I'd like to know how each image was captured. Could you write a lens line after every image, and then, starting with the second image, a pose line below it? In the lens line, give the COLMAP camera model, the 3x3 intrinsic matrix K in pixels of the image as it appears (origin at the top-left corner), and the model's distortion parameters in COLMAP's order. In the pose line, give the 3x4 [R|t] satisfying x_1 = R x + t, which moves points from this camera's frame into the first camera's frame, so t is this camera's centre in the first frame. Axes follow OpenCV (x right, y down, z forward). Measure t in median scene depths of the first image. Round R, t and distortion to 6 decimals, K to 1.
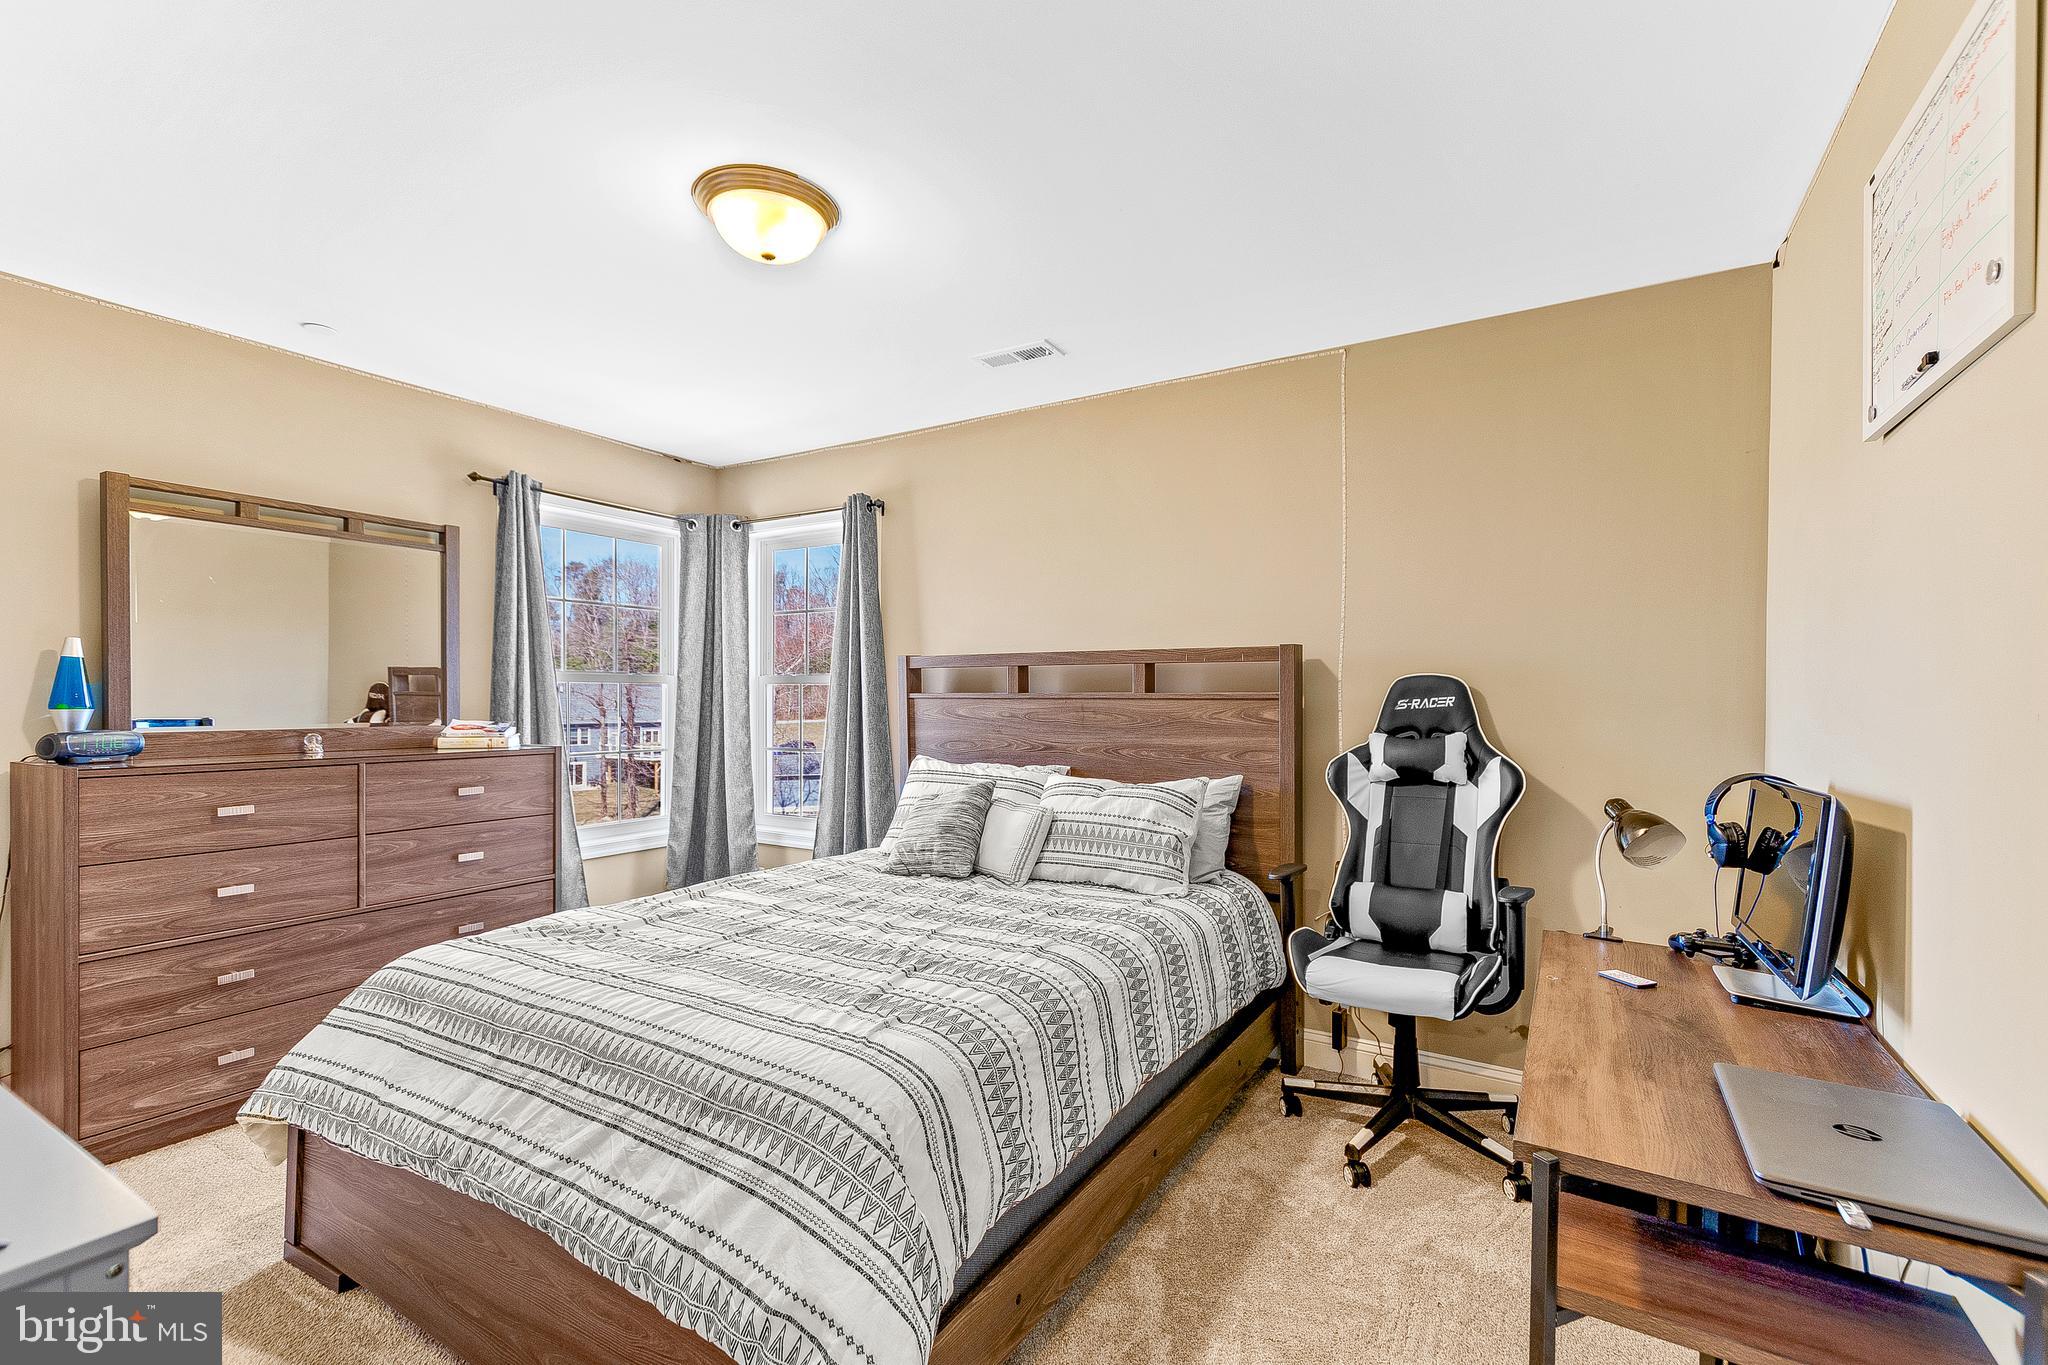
lens RADIAL K [[892.3, 0, 1026.3], [0, 892.3, 691.3], [0, 0, 1]] dist [0.019513, -0.002921]
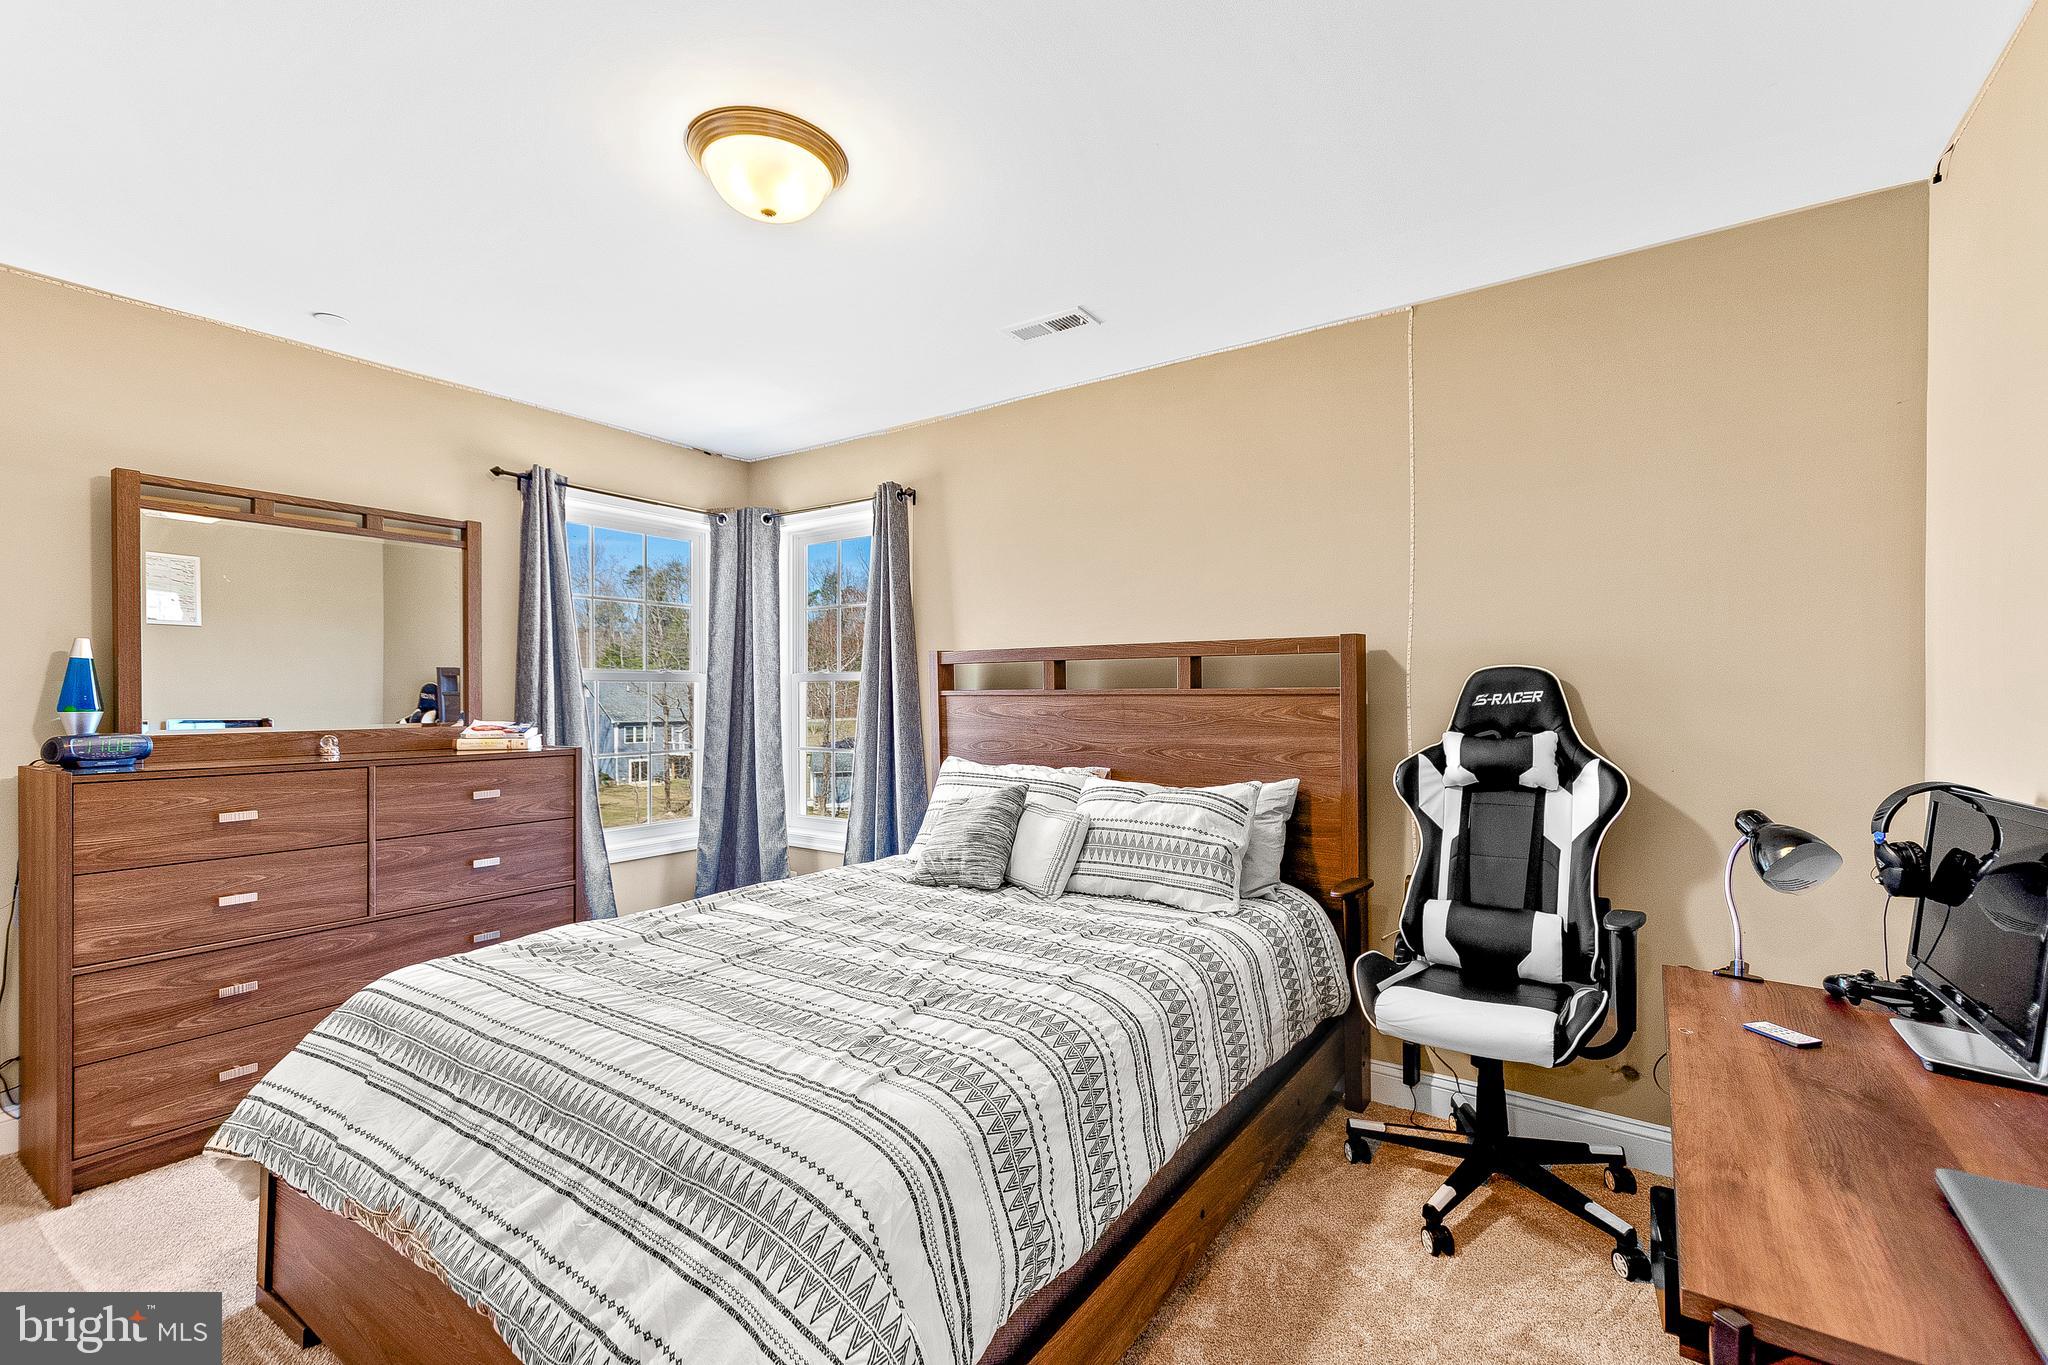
lens RADIAL K [[892.3, 0, 1024.6], [0, 892.3, 687.4], [0, 0, 1]] dist [0.019513, -0.002921]
pose [[0.998351, -0.005820, -0.057102, 0.020814], [0.005771, 0.999983, -0.001032, 0.000574], [0.057107, 0.000701, 0.998368, 0.101142]]
